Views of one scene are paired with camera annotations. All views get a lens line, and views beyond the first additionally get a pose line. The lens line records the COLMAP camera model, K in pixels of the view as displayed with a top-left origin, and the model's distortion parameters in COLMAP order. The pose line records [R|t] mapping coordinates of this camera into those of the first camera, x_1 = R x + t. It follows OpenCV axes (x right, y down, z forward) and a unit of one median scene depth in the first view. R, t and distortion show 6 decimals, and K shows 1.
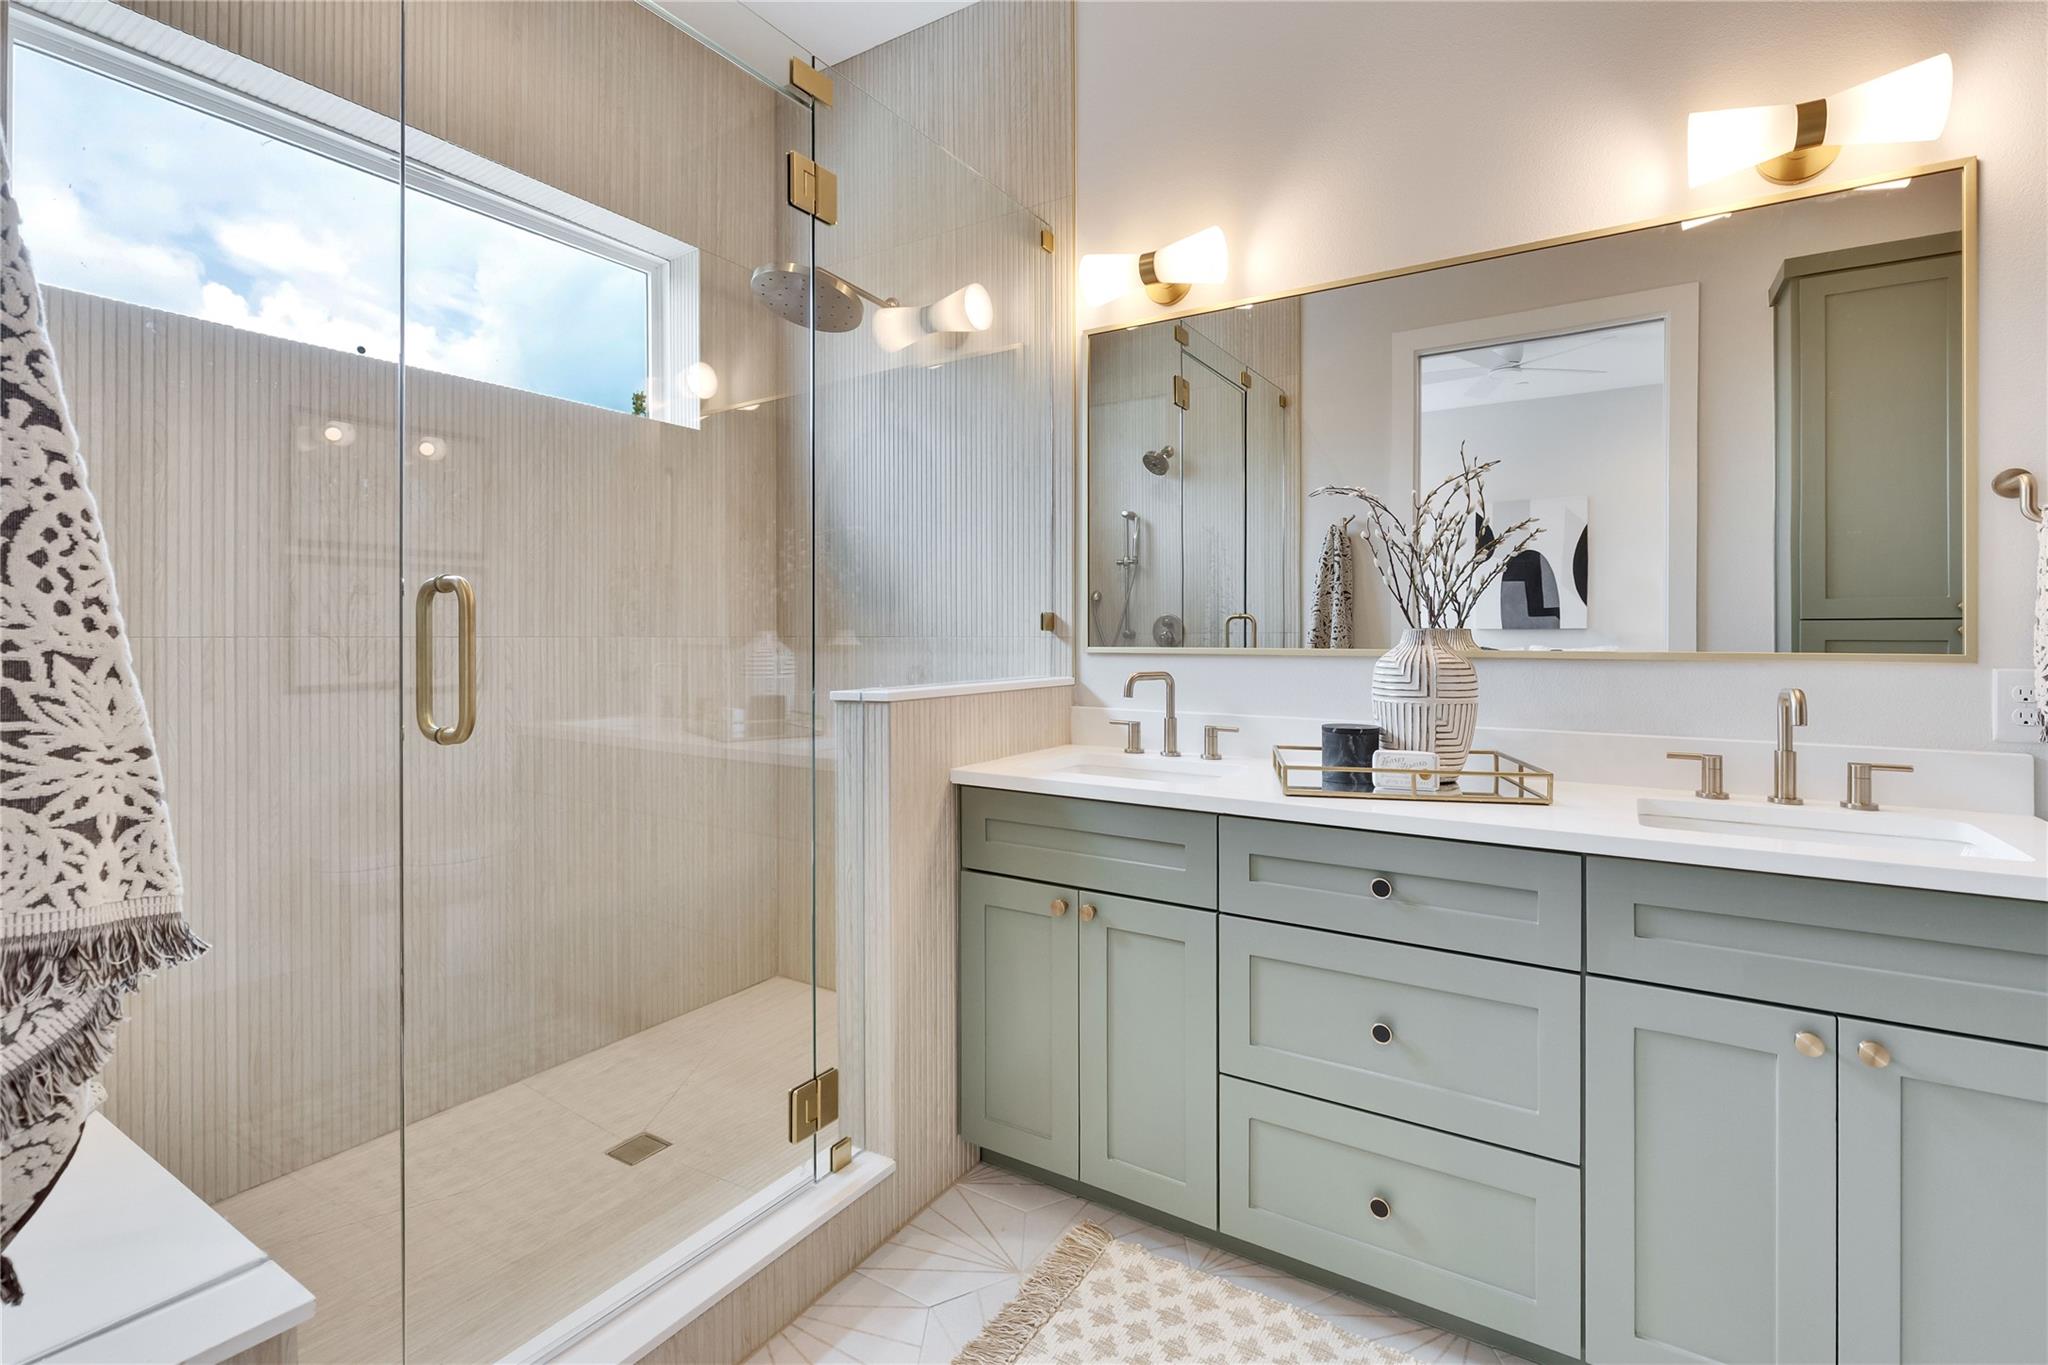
lens RADIAL K [[914.9, 0, 1016.8], [0, 914.9, 633.6], [0, 0, 1]] dist [-0.001895, -0.000100]
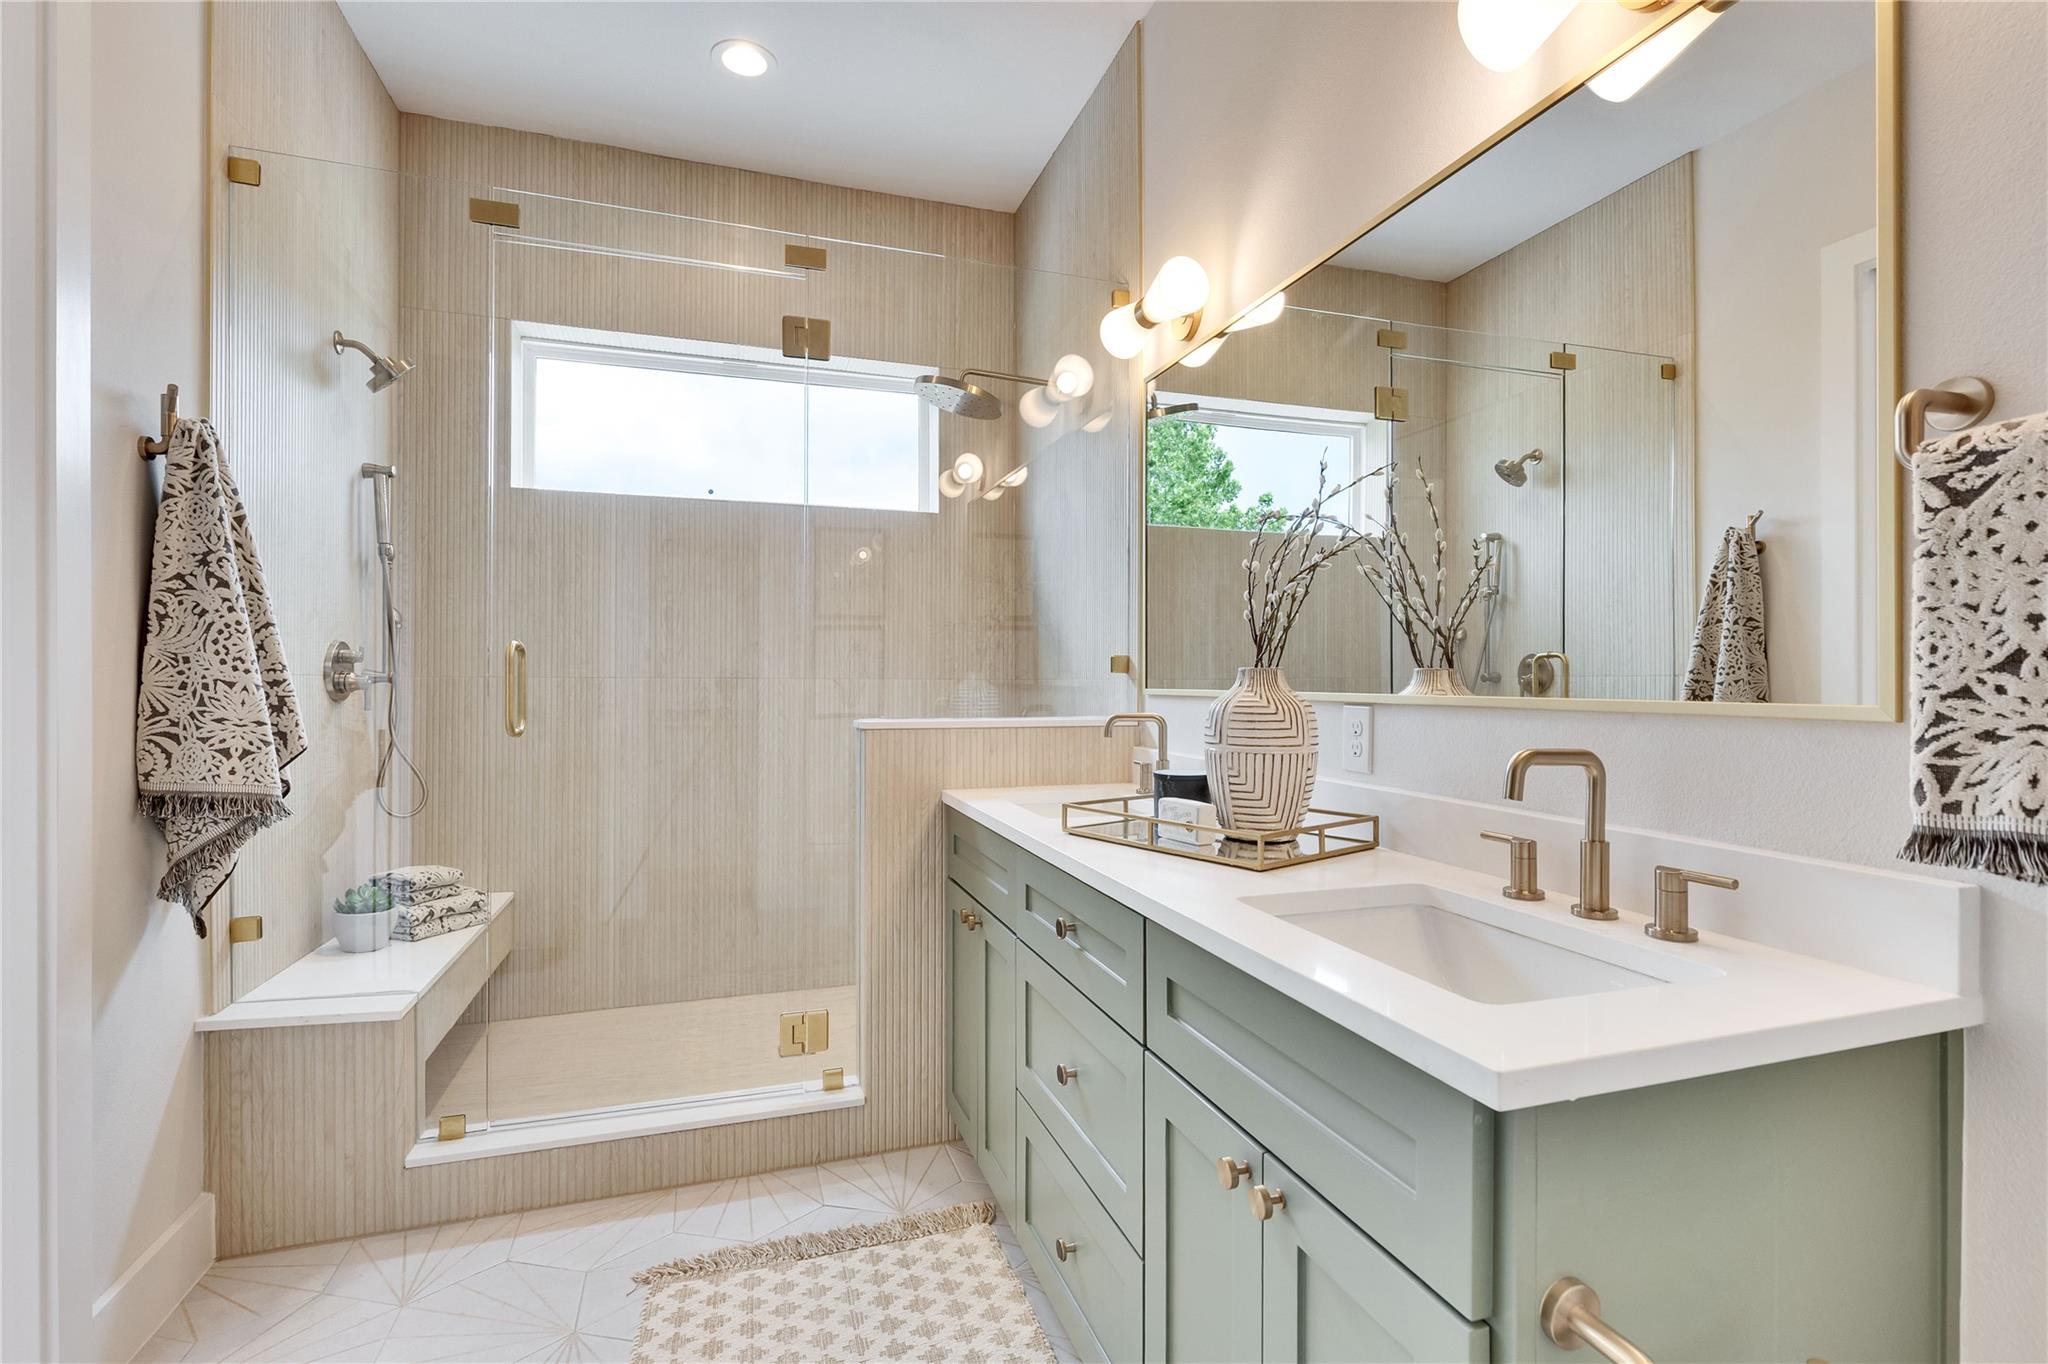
lens RADIAL K [[914.9, 0, 1018.2], [0, 914.9, 682.5], [0, 0, 1]] dist [-0.001895, -0.000100]
pose [[0.778112, 0.003767, -0.628114, 2.055524], [-0.001526, 0.999990, 0.004107, 0.013656], [0.628124, -0.002237, 0.778110, 0.413793]]
